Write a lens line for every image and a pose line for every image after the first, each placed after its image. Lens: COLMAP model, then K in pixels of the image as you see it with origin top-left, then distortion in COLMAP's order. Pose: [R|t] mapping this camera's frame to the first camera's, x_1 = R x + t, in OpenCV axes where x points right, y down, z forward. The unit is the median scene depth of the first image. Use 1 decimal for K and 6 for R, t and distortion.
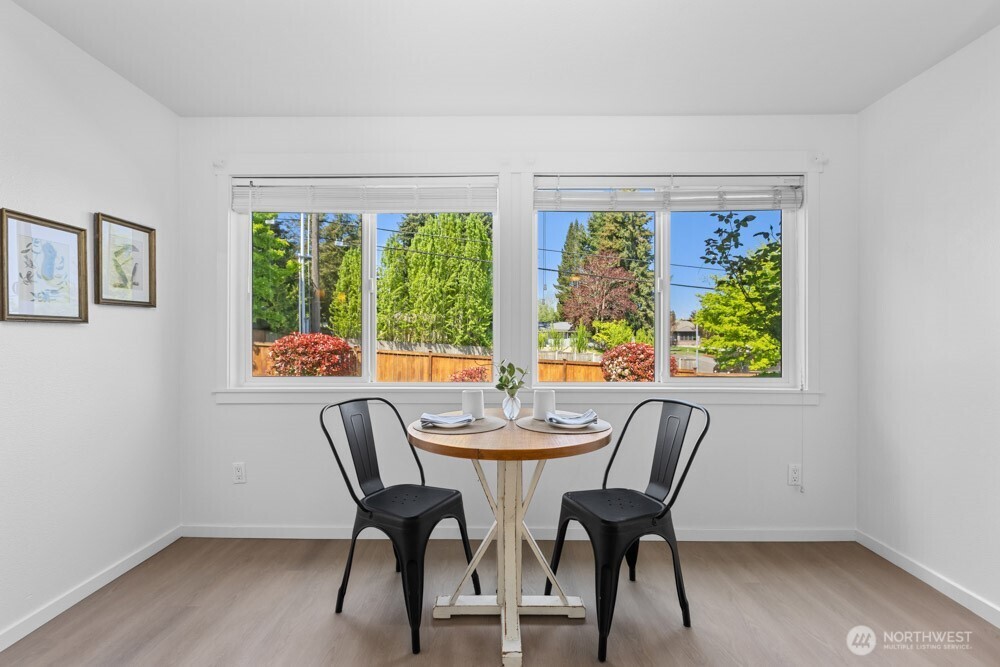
lens RADIAL K [[441.6, 0, 499.1], [0, 441.6, 339.1], [0, 0, 1]] dist [0.001723, 0.000288]
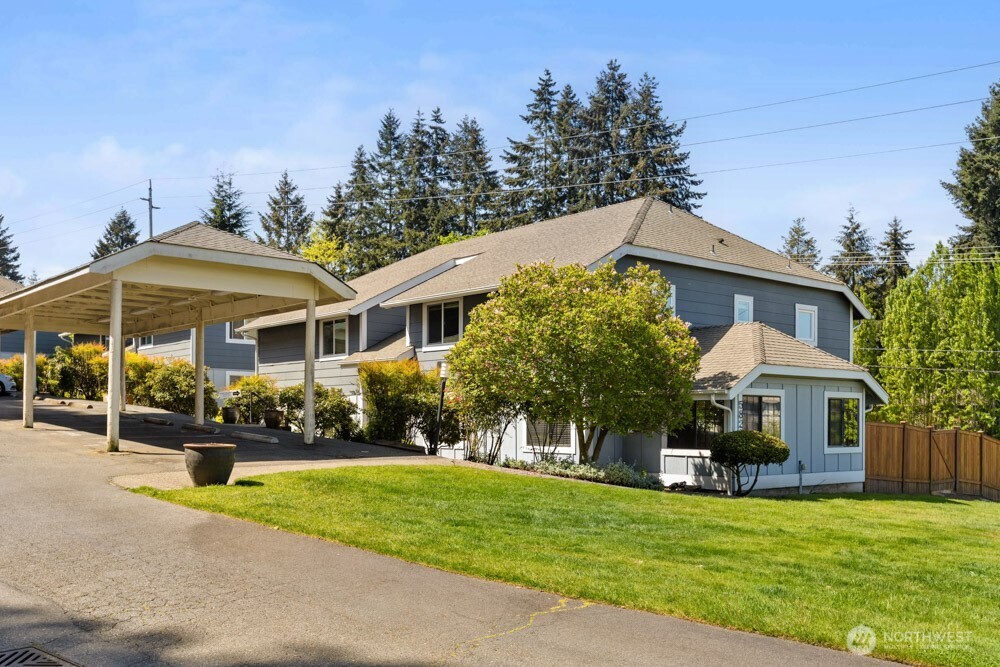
lens RADIAL K [[950.8, 0, 500.0], [0, 950.8, 333.5], [0, 0, 1]] dist [0.046490, 0.001988]
pose [[0.670057, -0.071059, -0.738901, 0.638528], [-0.005688, 0.994887, -0.100834, 0.003494], [0.742288, 0.071768, 0.666227, -0.644954]]
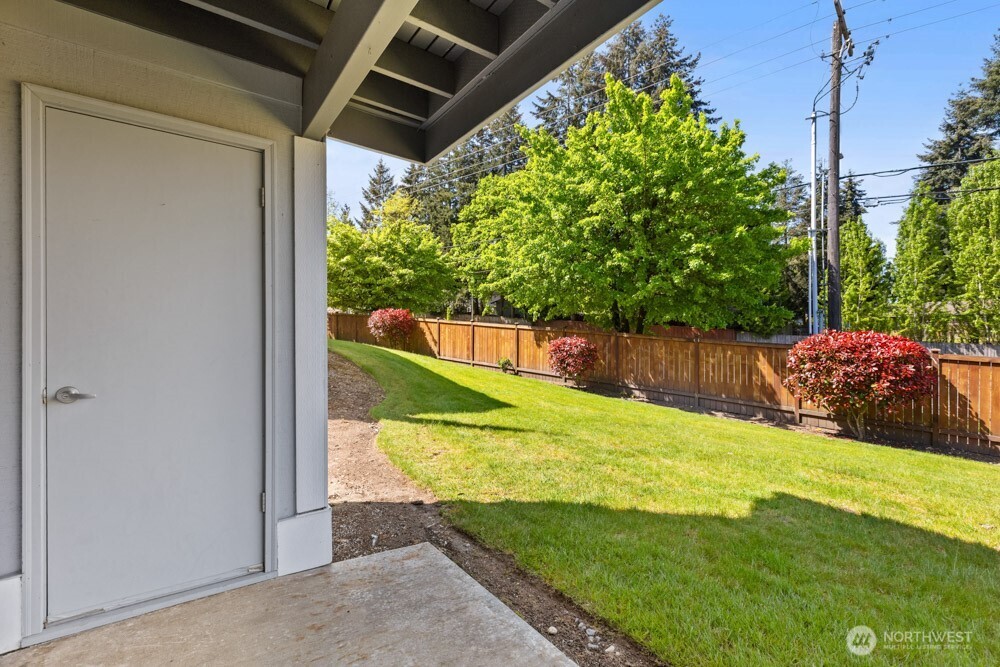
lens RADIAL K [[456.3, 0, 500.0], [0, 456.3, 333.5], [0, 0, 1]] dist [0.004247, 0.000557]
pose [[0.587618, -0.013675, -0.809023, -0.048738], [0.003193, 0.999889, -0.014582, -0.000163], [0.809132, 0.005985, 0.587597, 0.040402]]
